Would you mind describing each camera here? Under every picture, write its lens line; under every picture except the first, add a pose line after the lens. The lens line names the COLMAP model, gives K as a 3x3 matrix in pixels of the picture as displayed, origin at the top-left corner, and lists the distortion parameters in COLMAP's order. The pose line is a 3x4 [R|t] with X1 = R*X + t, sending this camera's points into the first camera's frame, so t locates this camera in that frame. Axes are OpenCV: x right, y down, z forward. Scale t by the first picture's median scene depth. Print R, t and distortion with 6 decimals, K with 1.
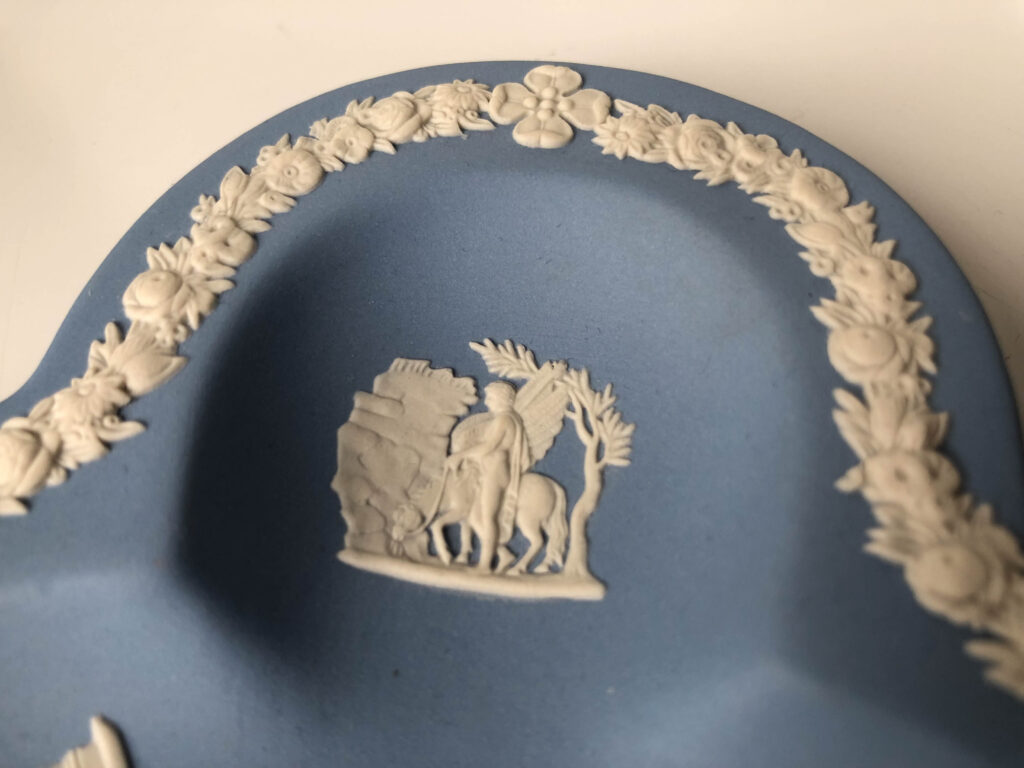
lens RADIAL K [[878.1, 0, 512.0], [0, 878.1, 384.0], [0, 0, 1]] dist [0.084357, -0.389023]
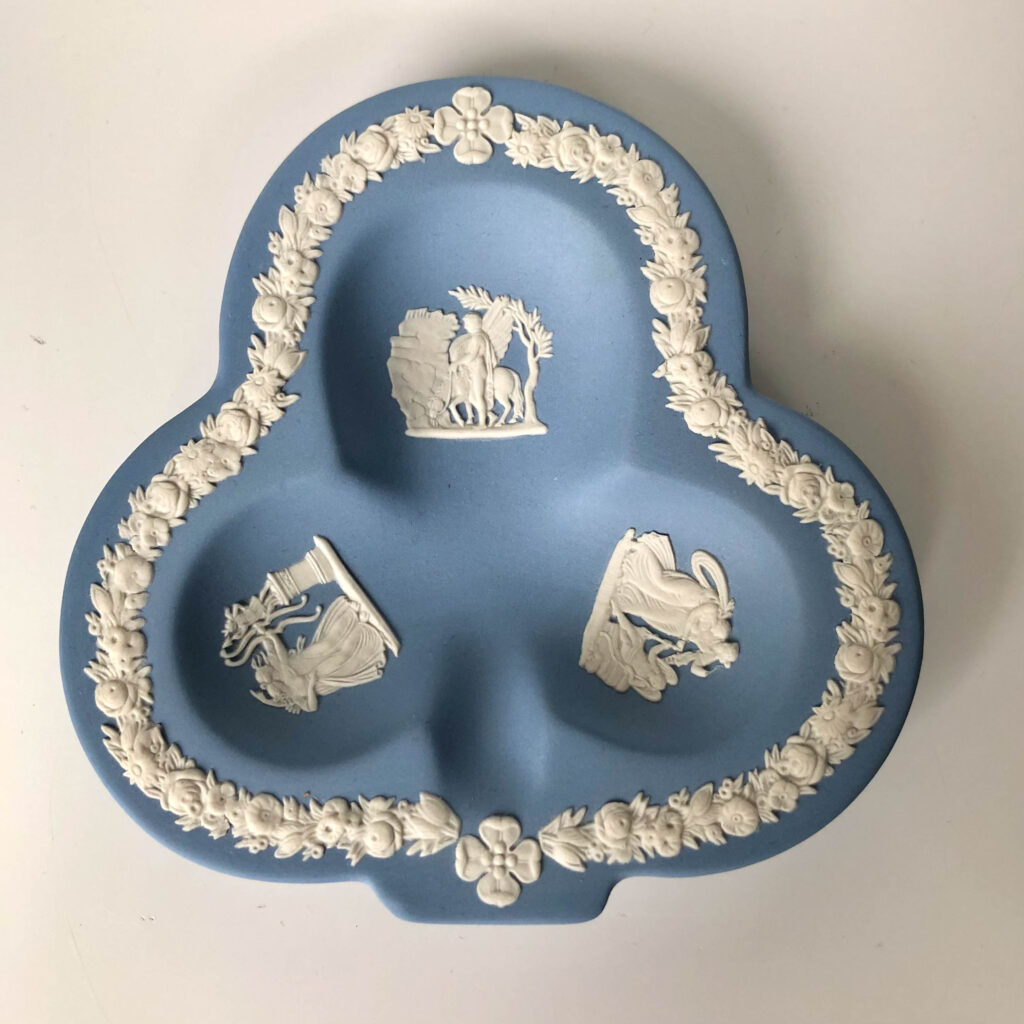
lens RADIAL K [[1298.9, 0, 512.0], [0, 1298.9, 512.0], [0, 0, 1]] dist [-0.004477, -0.009547]
pose [[0.984449, -0.169935, 0.044515, -0.116802], [0.126964, 0.863414, 0.488258, -0.915704], [-0.121407, -0.475013, 0.871563, -1.415946]]
